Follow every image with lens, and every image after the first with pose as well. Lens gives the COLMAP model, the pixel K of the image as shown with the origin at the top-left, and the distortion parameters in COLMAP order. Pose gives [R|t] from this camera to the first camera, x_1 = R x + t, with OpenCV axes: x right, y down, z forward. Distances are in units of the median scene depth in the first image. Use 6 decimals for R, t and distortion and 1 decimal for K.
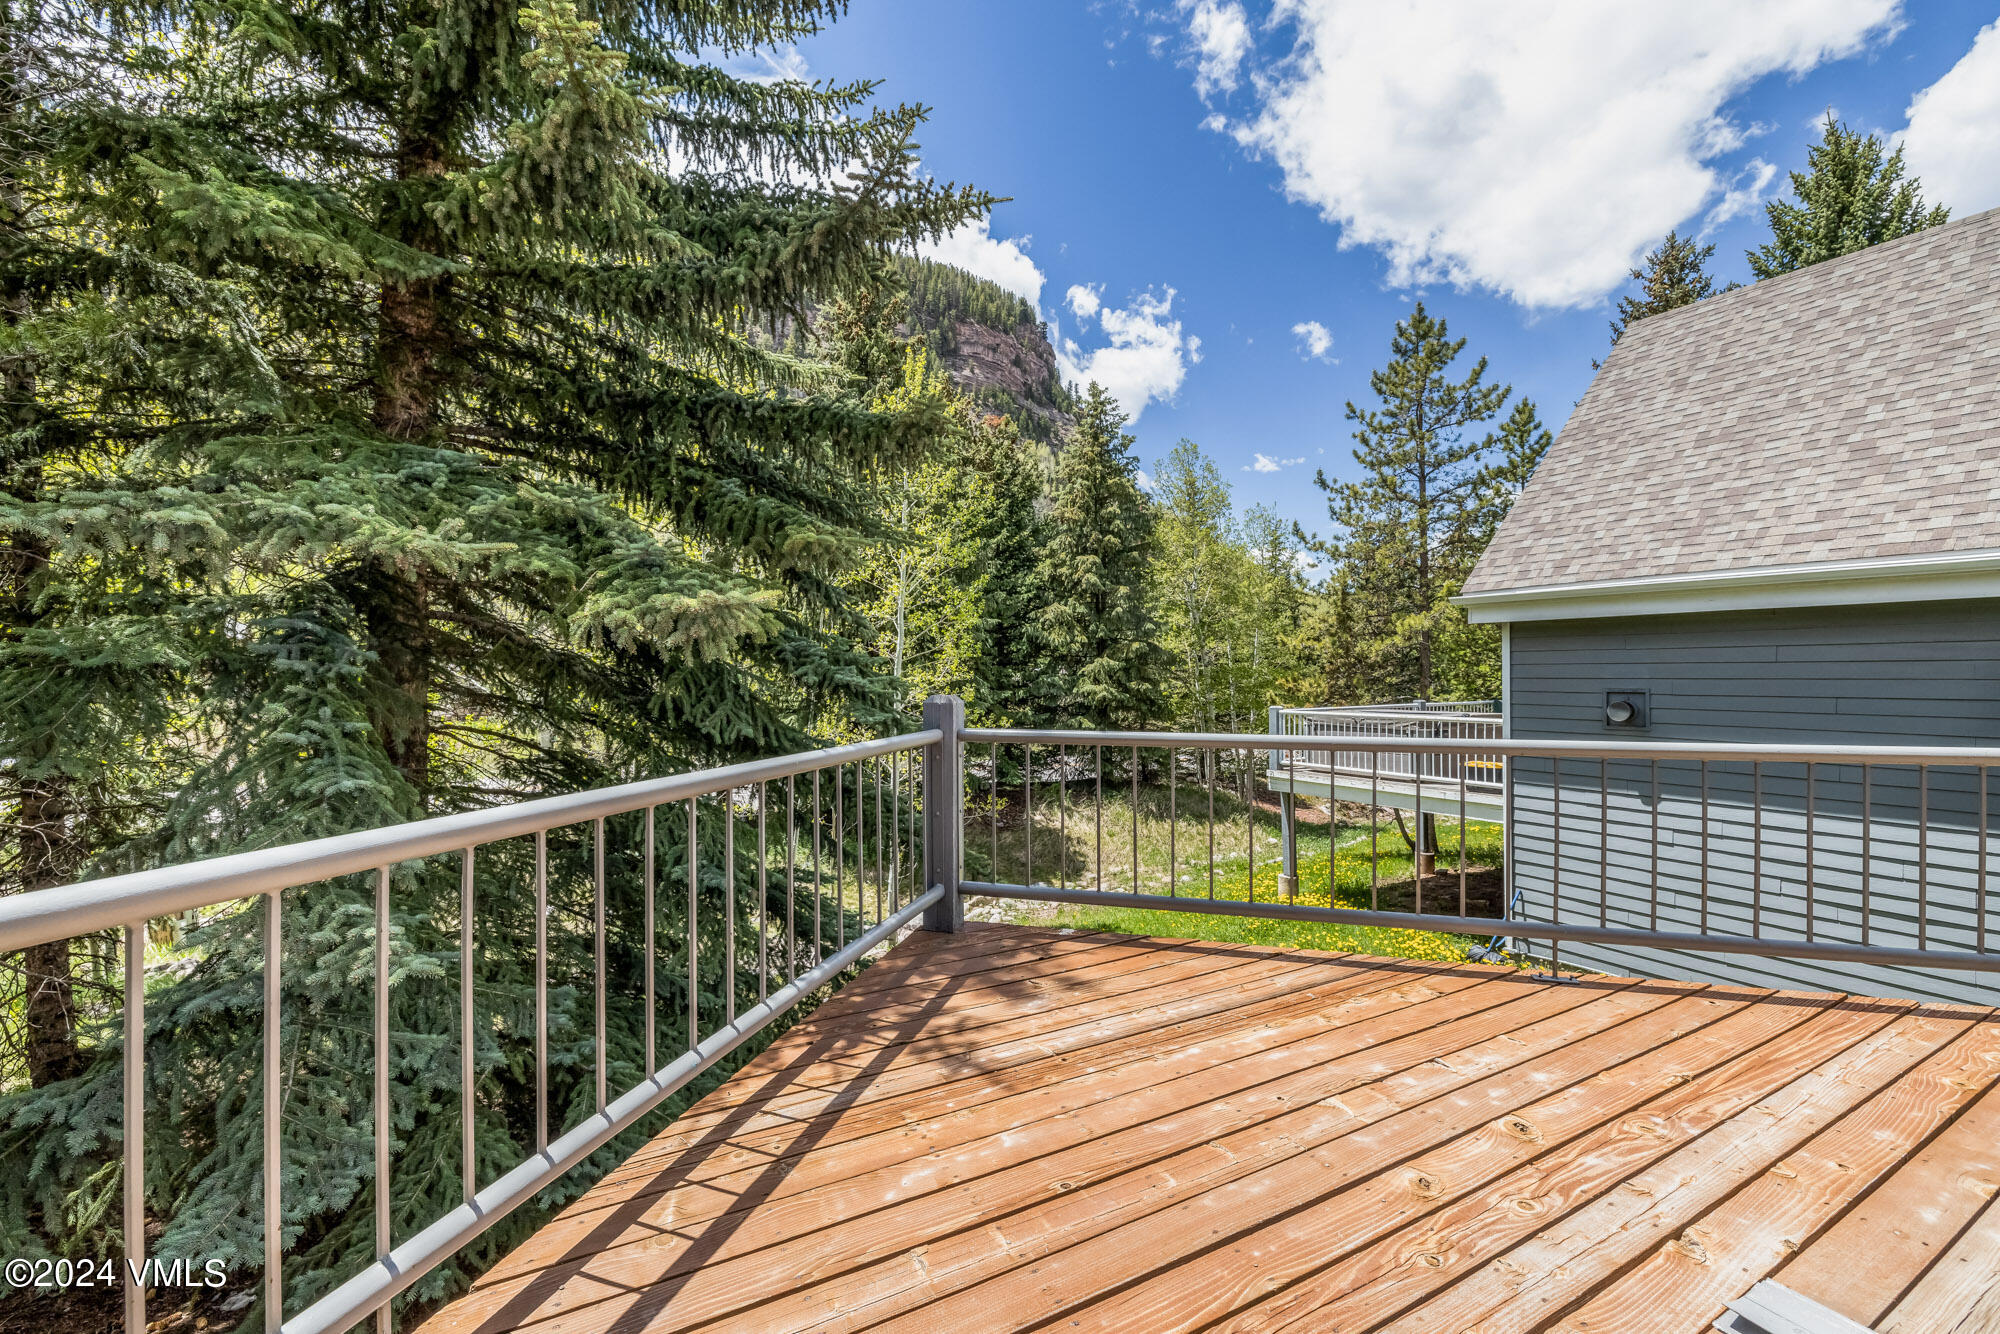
lens RADIAL K [[849.8, 0, 993.8], [0, 849.8, 665.5], [0, 0, 1]] dist [-0.001729, 0.000645]
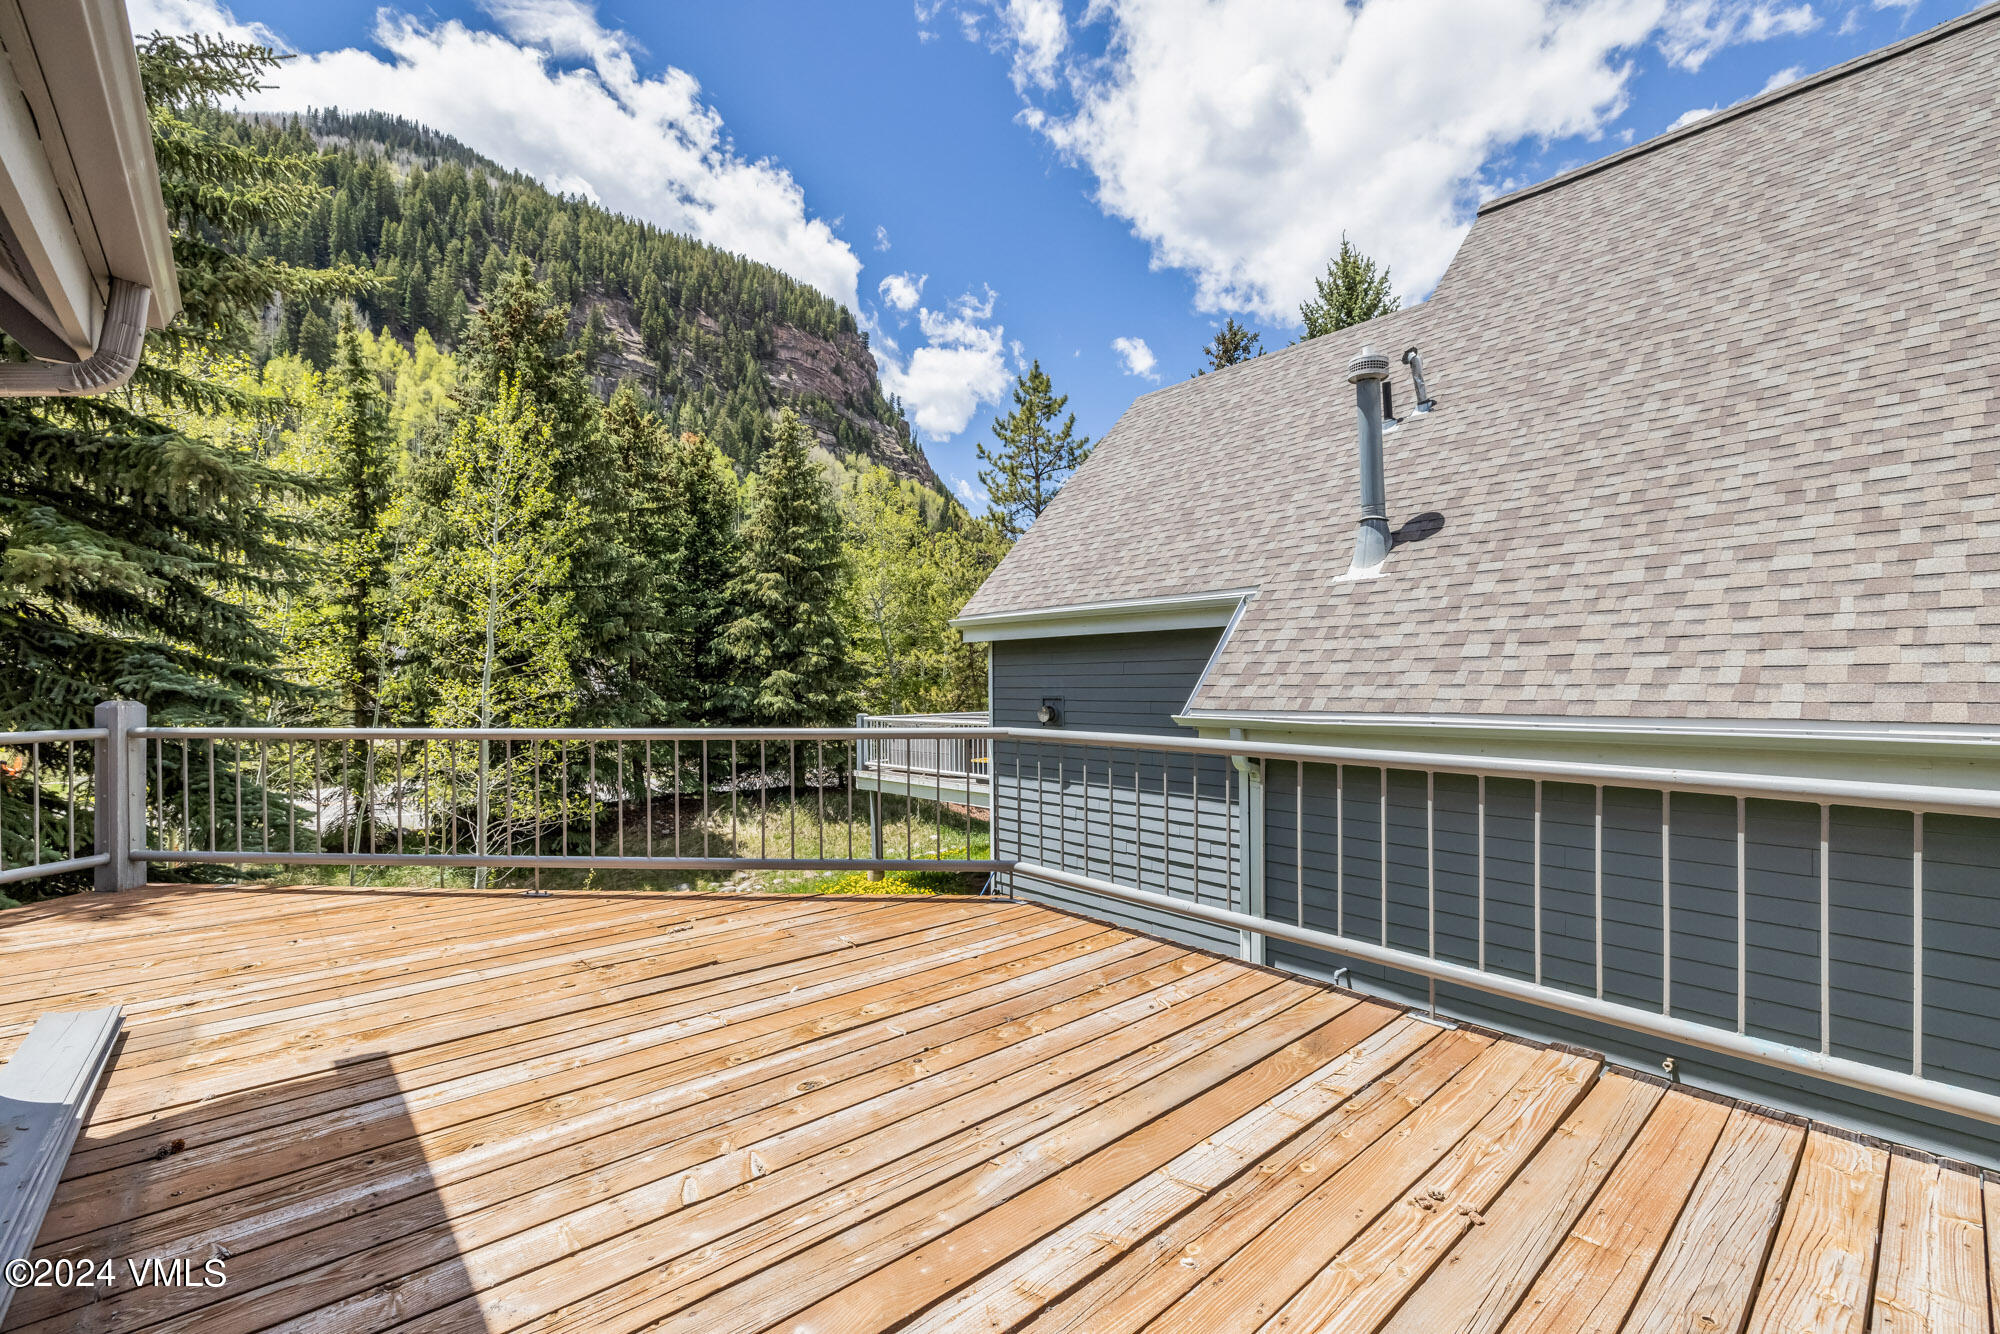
lens RADIAL K [[849.8, 0, 1002.0], [0, 849.8, 678.8], [0, 0, 1]] dist [-0.001729, 0.000645]
pose [[0.978011, -0.001083, 0.208551, 0.173058], [0.000919, 0.999999, 0.000884, 0.000356], [-0.208552, -0.000673, 0.978011, -0.087418]]
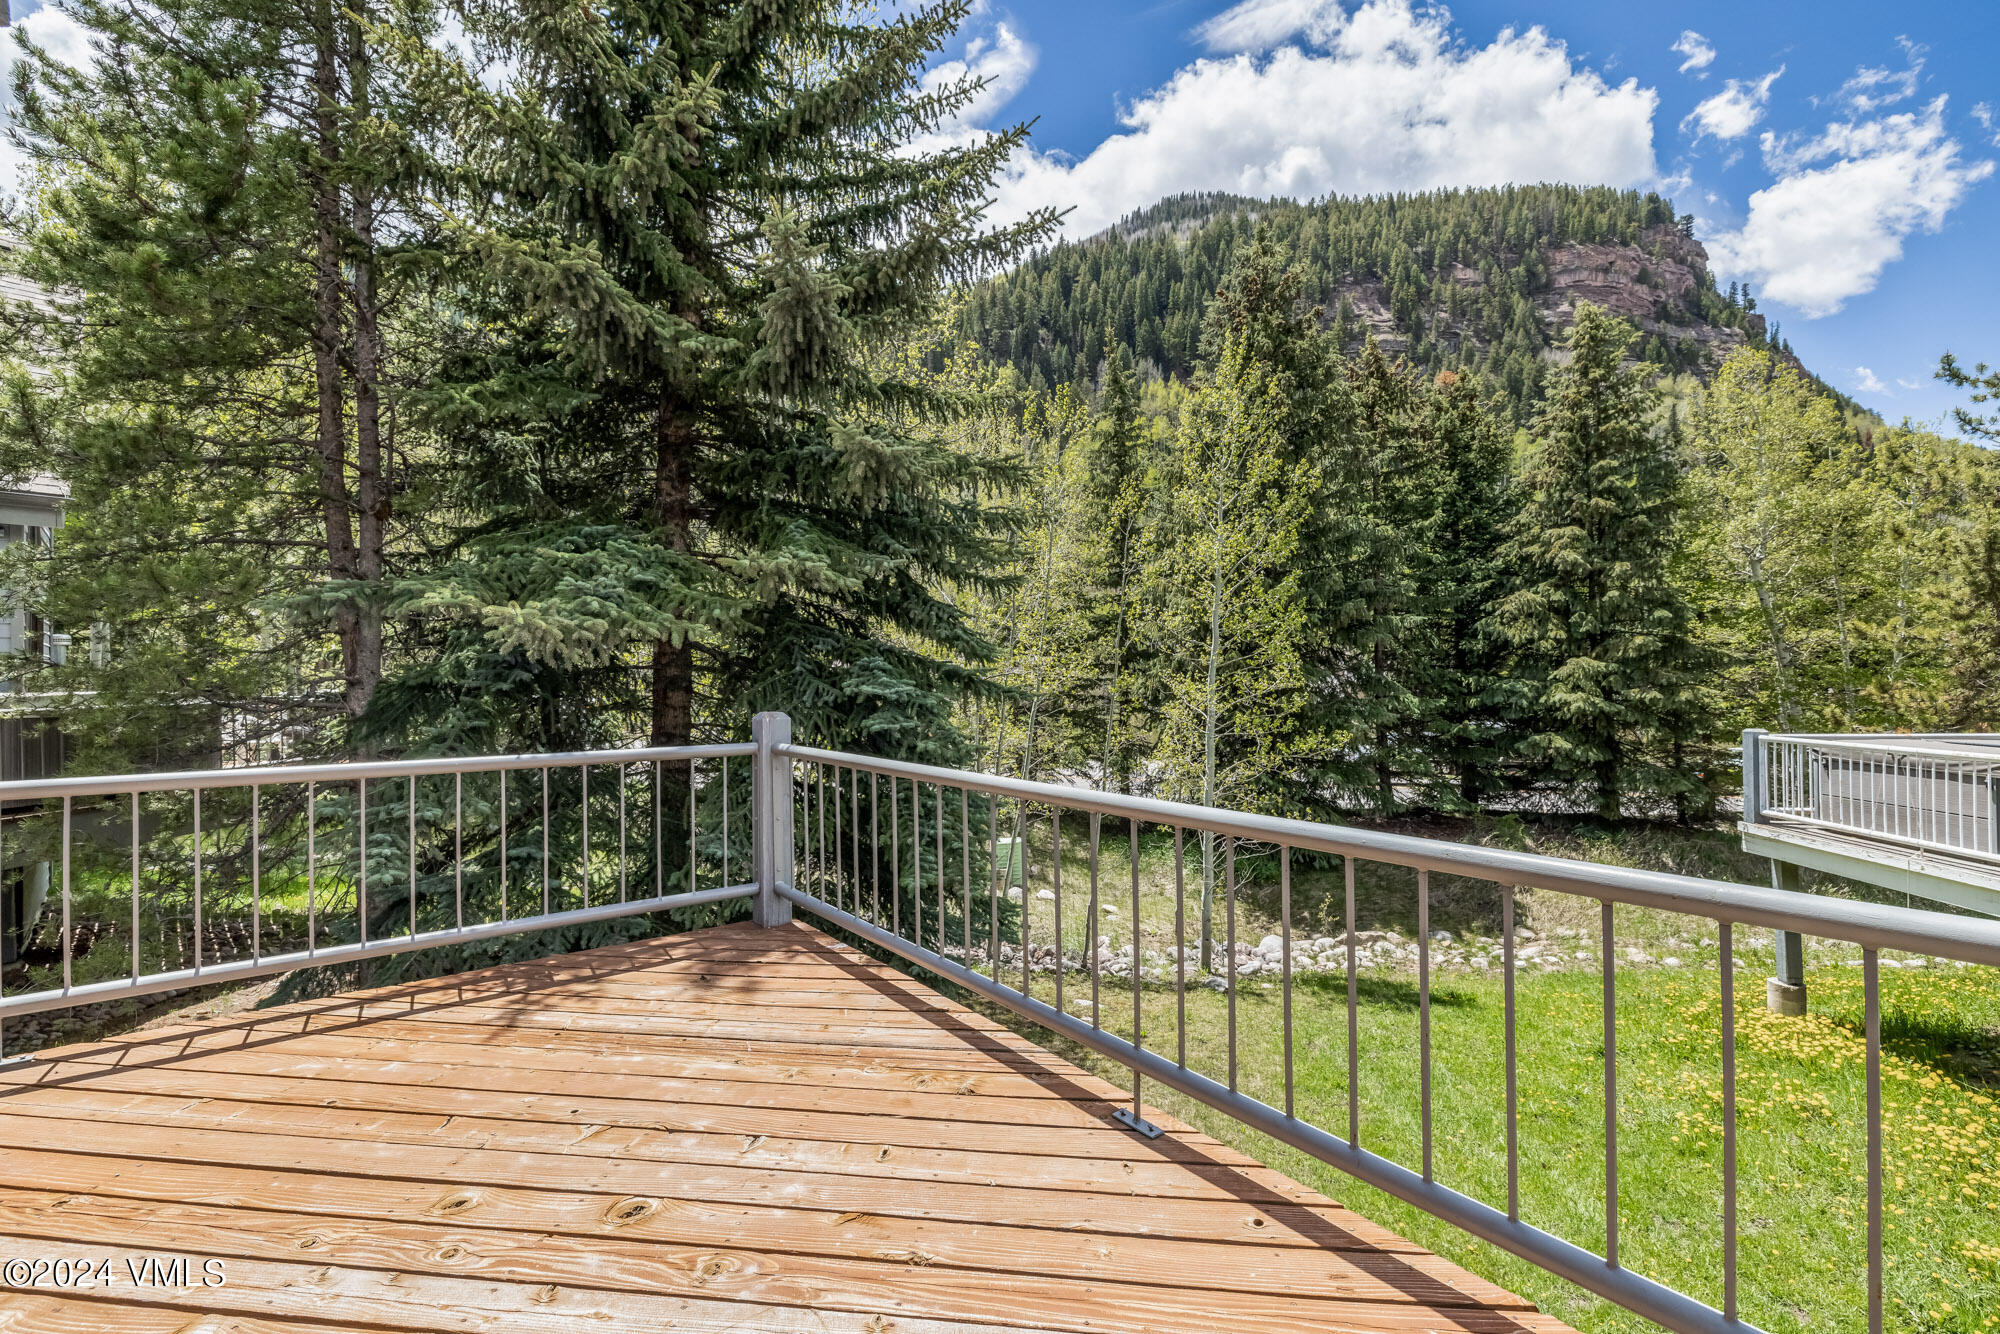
lens RADIAL K [[849.8, 0, 983.3], [0, 849.8, 673.7], [0, 0, 1]] dist [-0.001729, 0.000645]
pose [[0.801083, -0.004520, -0.598537, 0.151362], [0.009268, 0.999945, 0.004853, -0.003405], [0.598482, -0.009435, 0.801081, 0.051542]]
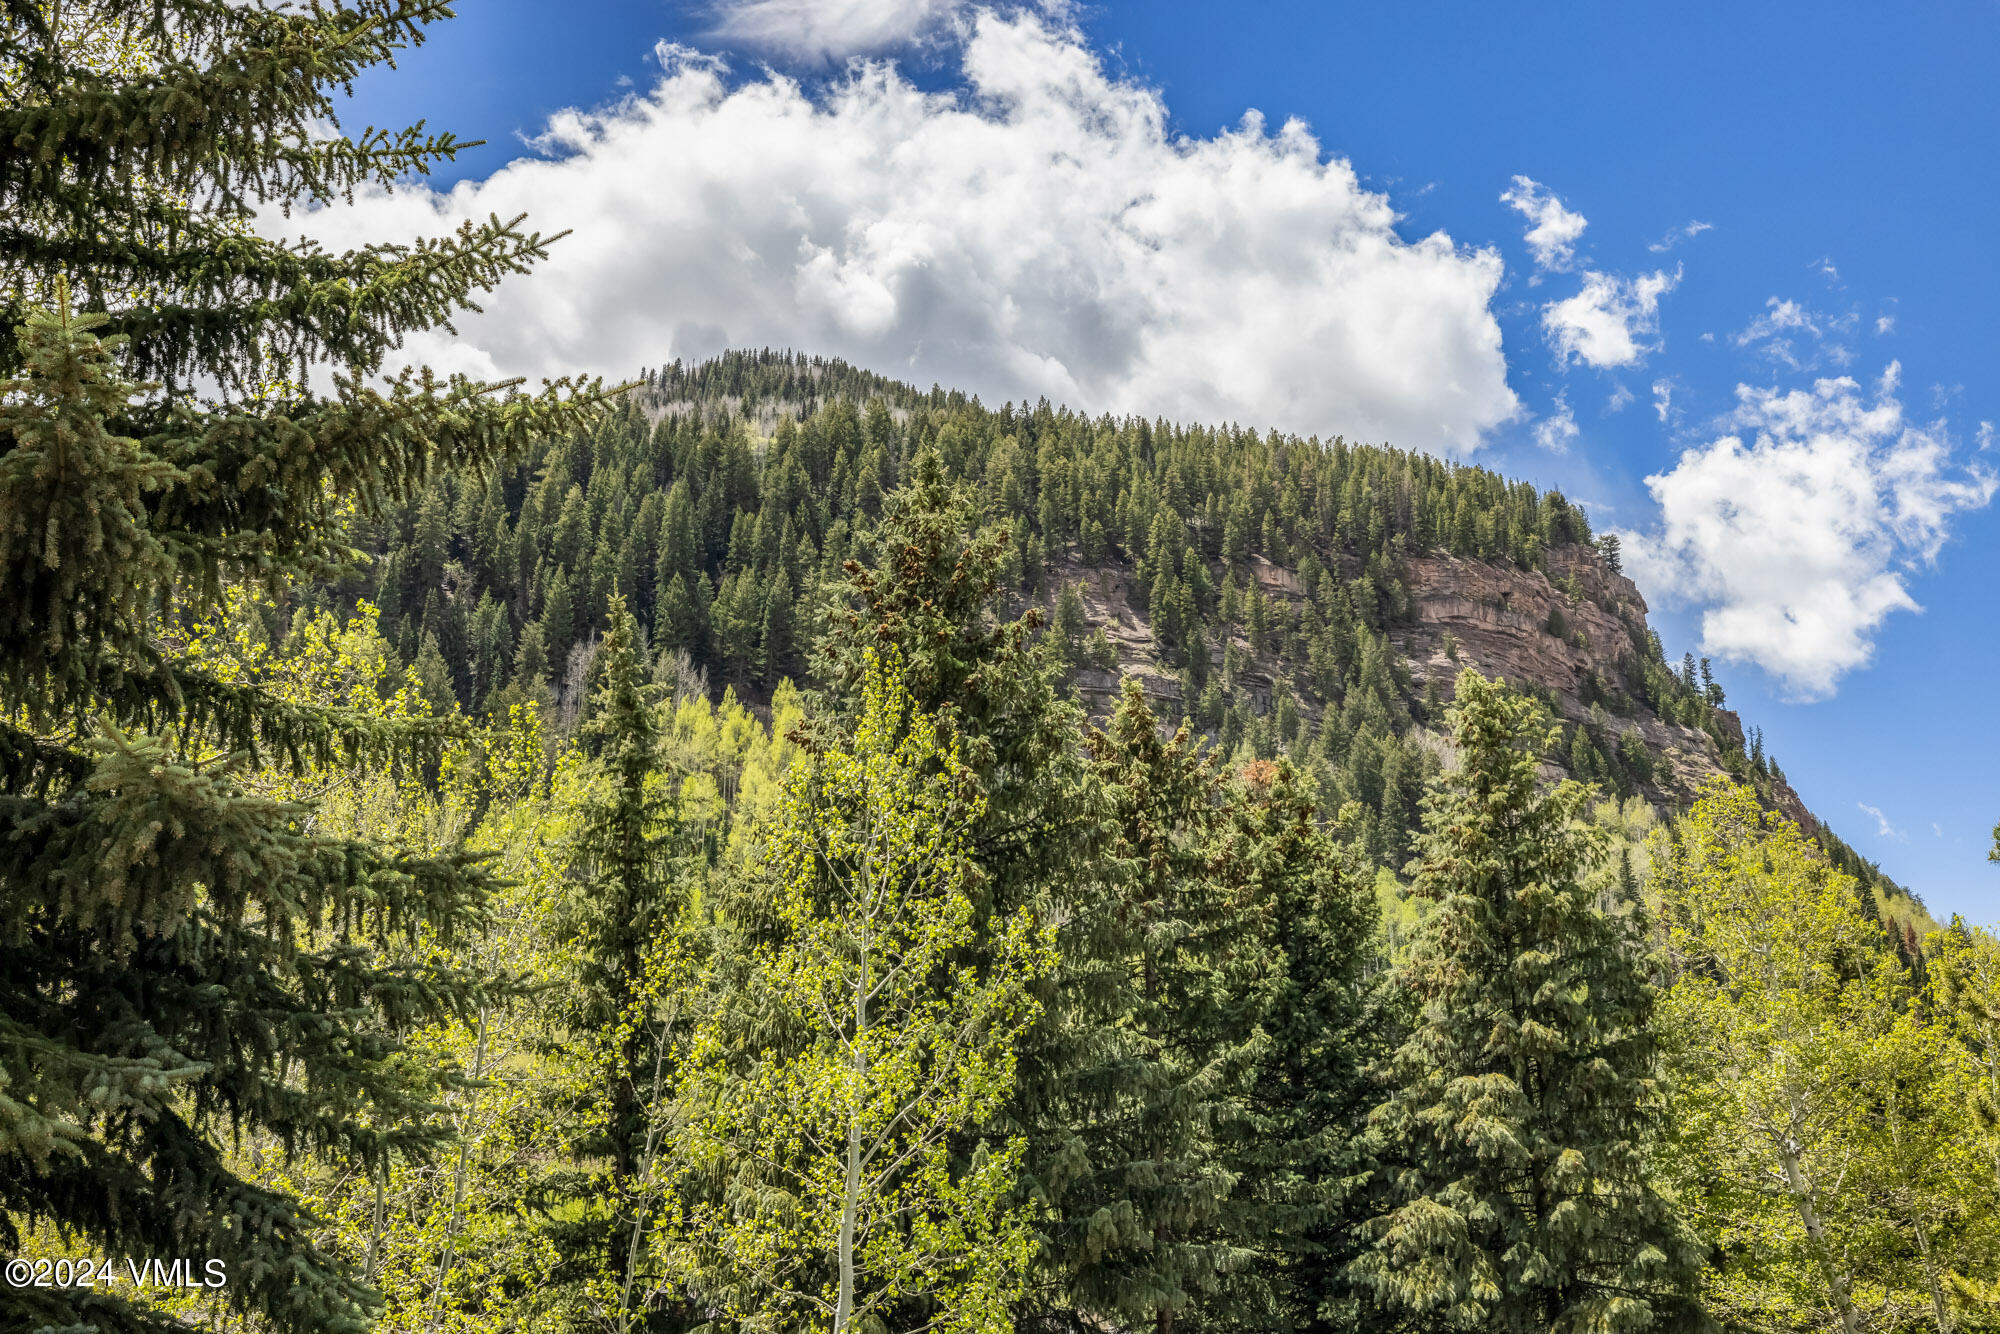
lens RADIAL K [[1956.3, 0, 989.2], [0, 1956.3, 639.0], [0, 0, 1]] dist [-0.008928, 0.000000]
pose [[0.960812, -0.099379, -0.258776, 0.148381], [0.004048, 0.938458, -0.345369, -0.002990], [0.277173, 0.330787, 0.902084, 0.021833]]
